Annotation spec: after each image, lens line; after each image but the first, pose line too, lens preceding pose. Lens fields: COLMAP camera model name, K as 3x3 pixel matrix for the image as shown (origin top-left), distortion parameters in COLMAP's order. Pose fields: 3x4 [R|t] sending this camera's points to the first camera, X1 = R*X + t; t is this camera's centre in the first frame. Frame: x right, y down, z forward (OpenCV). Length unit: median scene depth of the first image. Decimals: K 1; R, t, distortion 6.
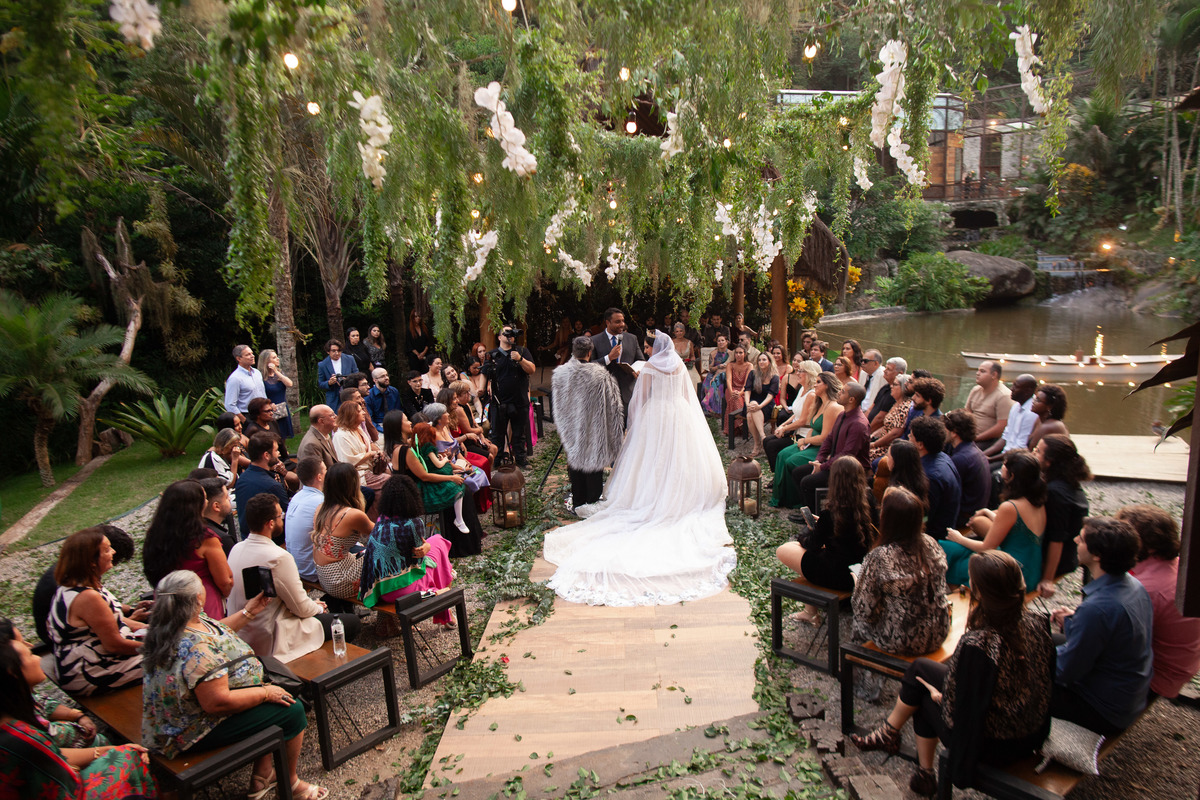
lens RADIAL K [[832.9, 0, 600.0], [0, 832.9, 400.0], [0, 0, 1]] dist [-0.003927, -0.000286]
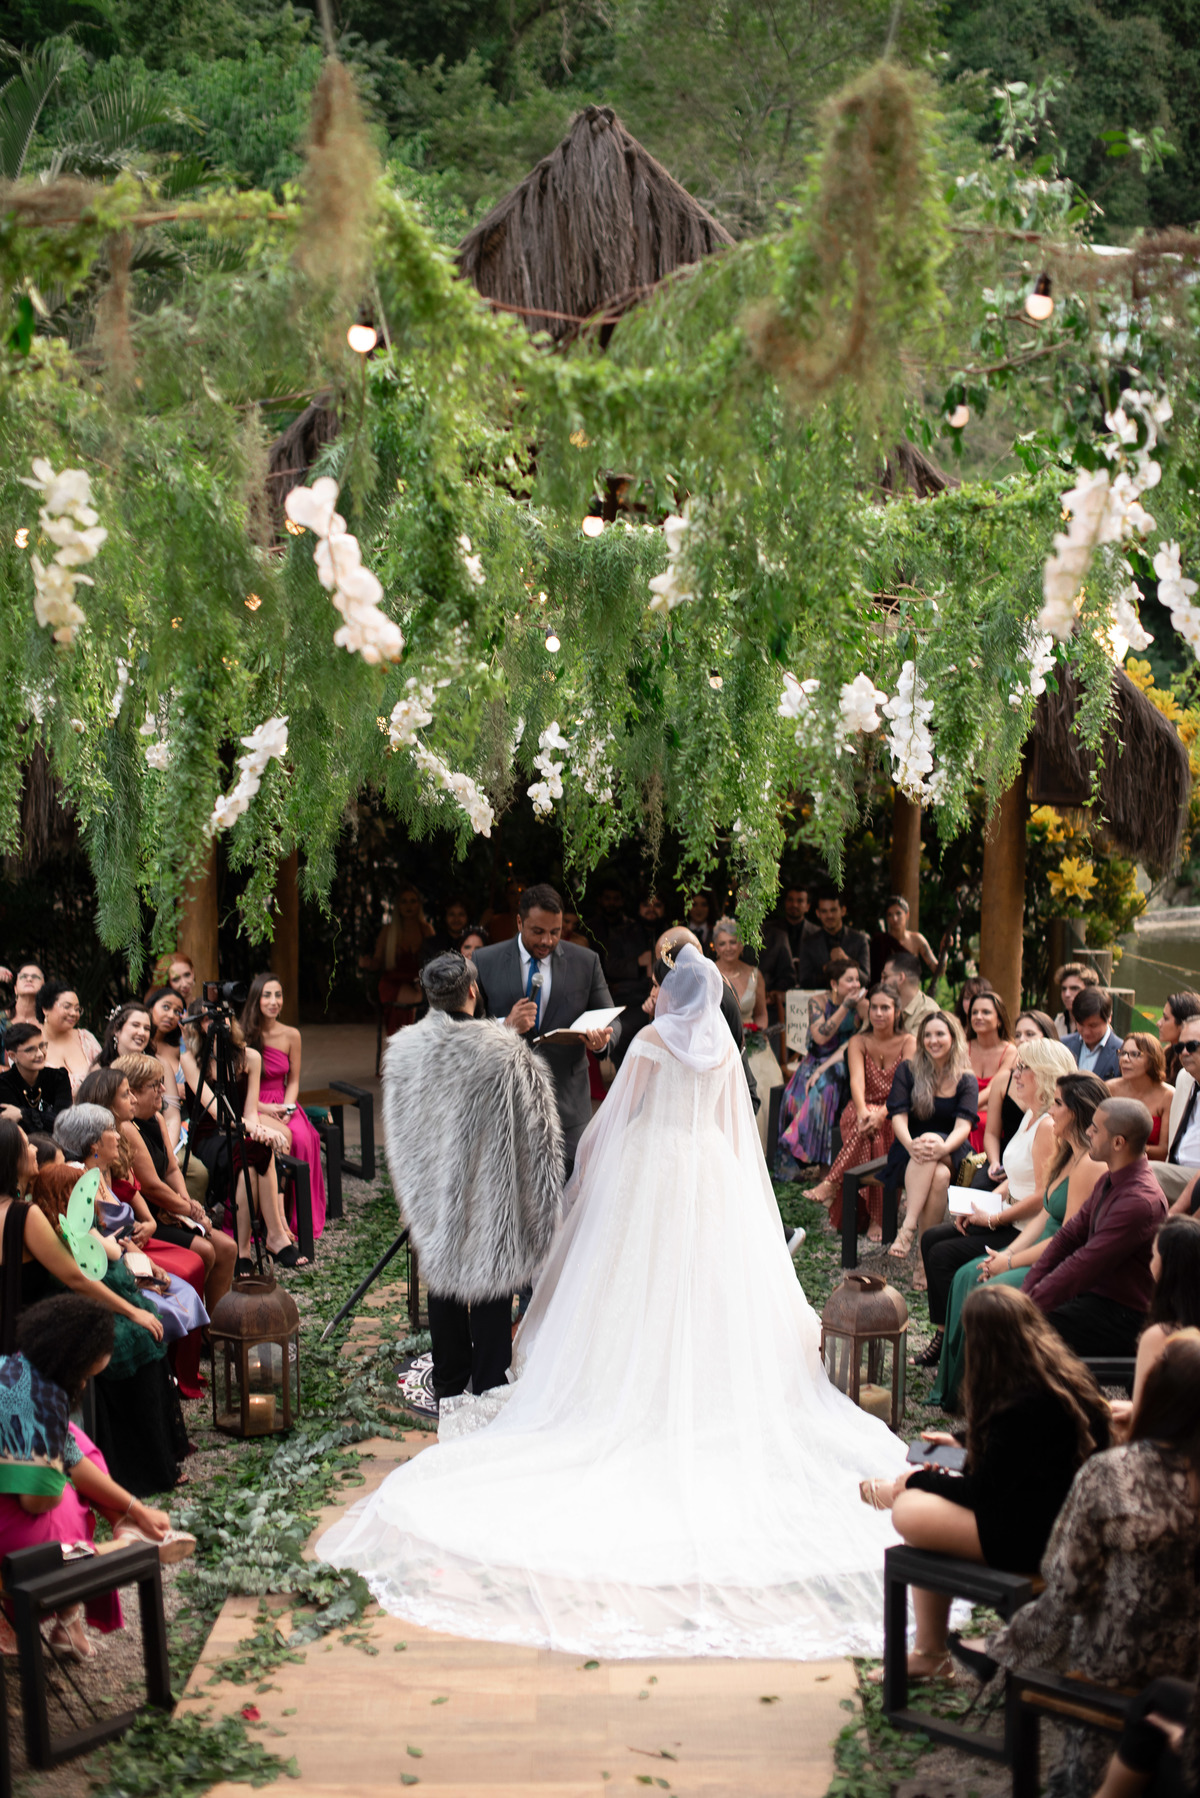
lens RADIAL K [[2627.9, 0, 600.0], [0, 2627.9, 899.0], [0, 0, 1]] dist [-0.000681, -1.123970]
pose [[0.998475, 0.043427, 0.034090, -0.000229], [-0.040174, 0.995048, -0.090918, 0.009662], [-0.037870, 0.089410, 0.995275, -0.274588]]
